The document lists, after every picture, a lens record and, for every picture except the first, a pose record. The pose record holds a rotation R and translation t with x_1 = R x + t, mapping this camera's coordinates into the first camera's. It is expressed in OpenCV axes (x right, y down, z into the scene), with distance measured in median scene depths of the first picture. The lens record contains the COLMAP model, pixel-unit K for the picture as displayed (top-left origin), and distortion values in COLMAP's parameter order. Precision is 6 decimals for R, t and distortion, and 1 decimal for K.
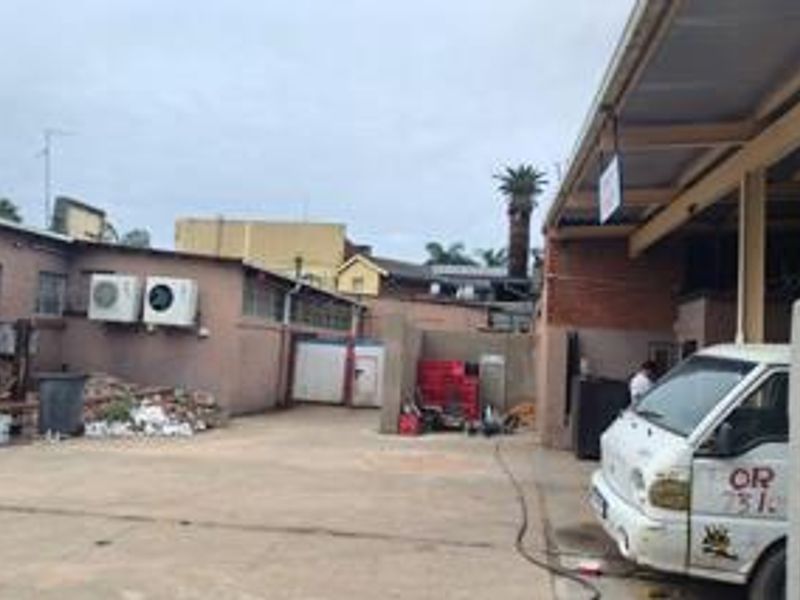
lens RADIAL K [[660.3, 0, 400.0], [0, 660.3, 300.0], [0, 0, 1]] dist [0.008046, -0.004385]
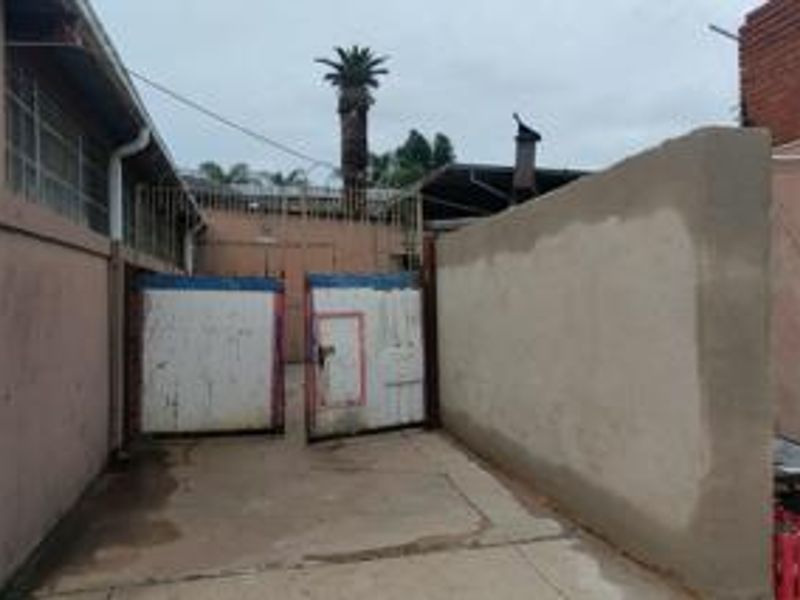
lens RADIAL K [[660.3, 0, 400.0], [0, 660.3, 300.0], [0, 0, 1]] dist [0.008046, -0.004385]
pose [[0.920146, -0.056551, 0.387471, -0.077370], [0.023593, 0.995726, 0.089297, 0.018161], [-0.390865, -0.073024, 0.917547, 0.267234]]
